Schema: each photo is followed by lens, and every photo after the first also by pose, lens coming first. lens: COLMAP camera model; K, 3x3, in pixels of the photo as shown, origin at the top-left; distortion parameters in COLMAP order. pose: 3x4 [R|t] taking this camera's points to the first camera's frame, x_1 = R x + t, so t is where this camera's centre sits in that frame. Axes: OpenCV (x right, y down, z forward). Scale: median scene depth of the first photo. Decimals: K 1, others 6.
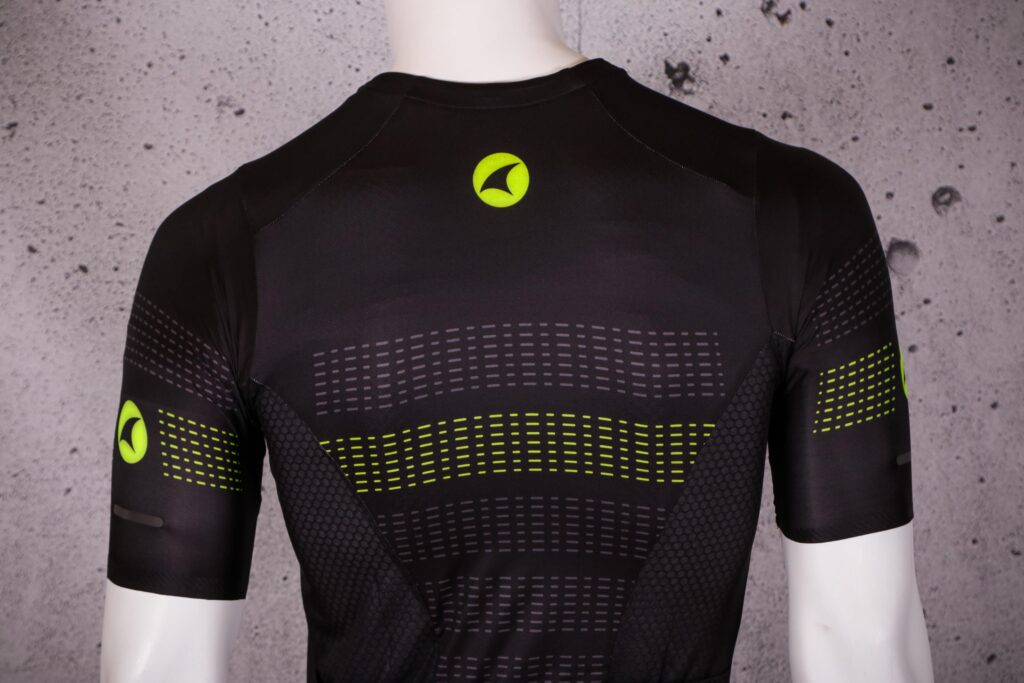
lens RADIAL K [[4358.5, 0, 512.0], [0, 4358.5, 341.5], [0, 0, 1]] dist [0.300768, 2.321332]
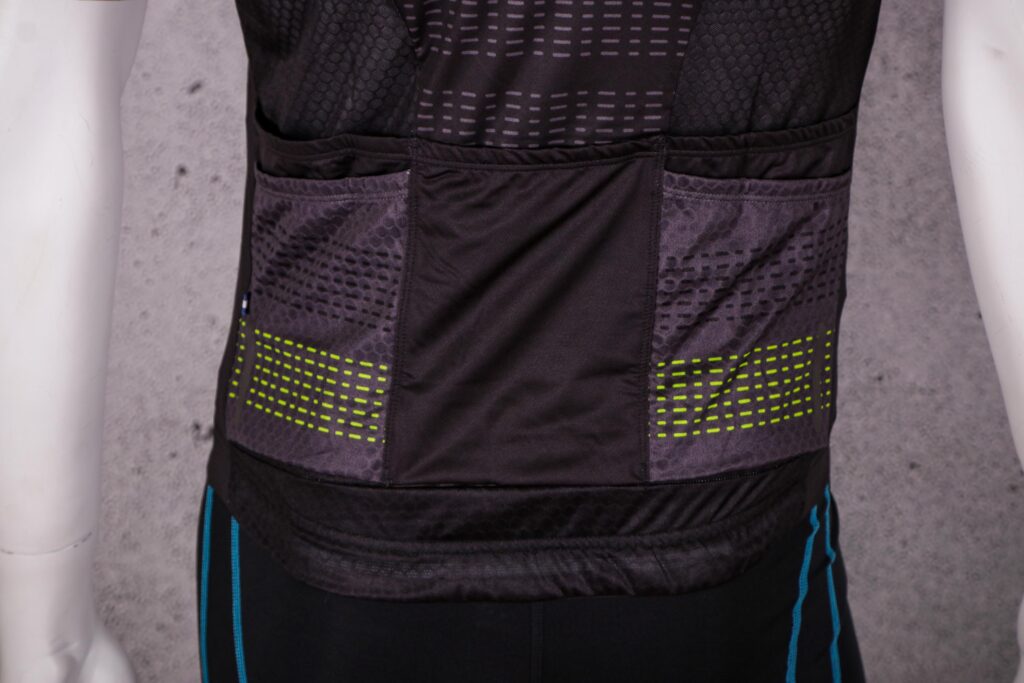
lens RADIAL K [[4358.5, 0, 512.0], [0, 4358.5, 341.5], [0, 0, 1]] dist [0.300768, 2.321332]
pose [[0.998151, 0.017231, -0.058283, 0.037656], [-0.007804, 0.987368, 0.158250, 0.003299], [0.060274, -0.157503, 0.985677, 0.325540]]
